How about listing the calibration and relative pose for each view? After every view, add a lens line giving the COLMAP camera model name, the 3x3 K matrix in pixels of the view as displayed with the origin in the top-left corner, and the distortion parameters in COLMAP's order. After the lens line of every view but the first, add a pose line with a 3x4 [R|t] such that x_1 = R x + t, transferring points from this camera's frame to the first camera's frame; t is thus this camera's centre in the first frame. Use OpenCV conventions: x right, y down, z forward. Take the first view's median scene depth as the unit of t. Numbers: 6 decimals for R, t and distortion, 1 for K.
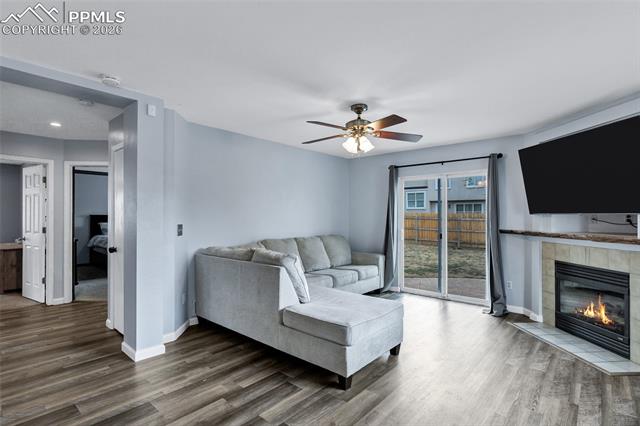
lens RADIAL K [[315.7, 0, 323.0], [0, 315.7, 215.4], [0, 0, 1]] dist [-0.015765, -0.000386]
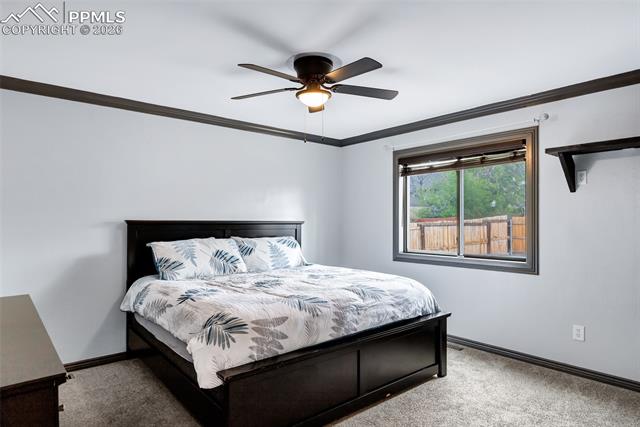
lens RADIAL K [[407.2, 0, 322.3], [0, 407.2, 217.2], [0, 0, 1]] dist [0.004175, 0.001480]
pose [[0.983900, -0.005905, -0.178621, -0.685584], [0.004909, 0.999970, -0.006018, -0.001667], [0.178651, 0.005044, 0.983900, 0.903062]]
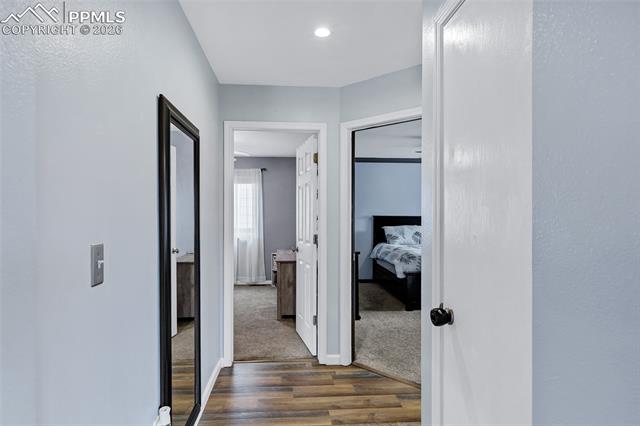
lens RADIAL K [[356.5, 0, 321.5], [0, 356.5, 215.5], [0, 0, 1]] dist [0.000756, 0.000519]
pose [[0.715709, -0.003461, -0.698390, -0.365549], [0.001644, 0.999993, -0.003270, 0.001823], [0.698396, 0.001192, 0.715710, 0.467740]]
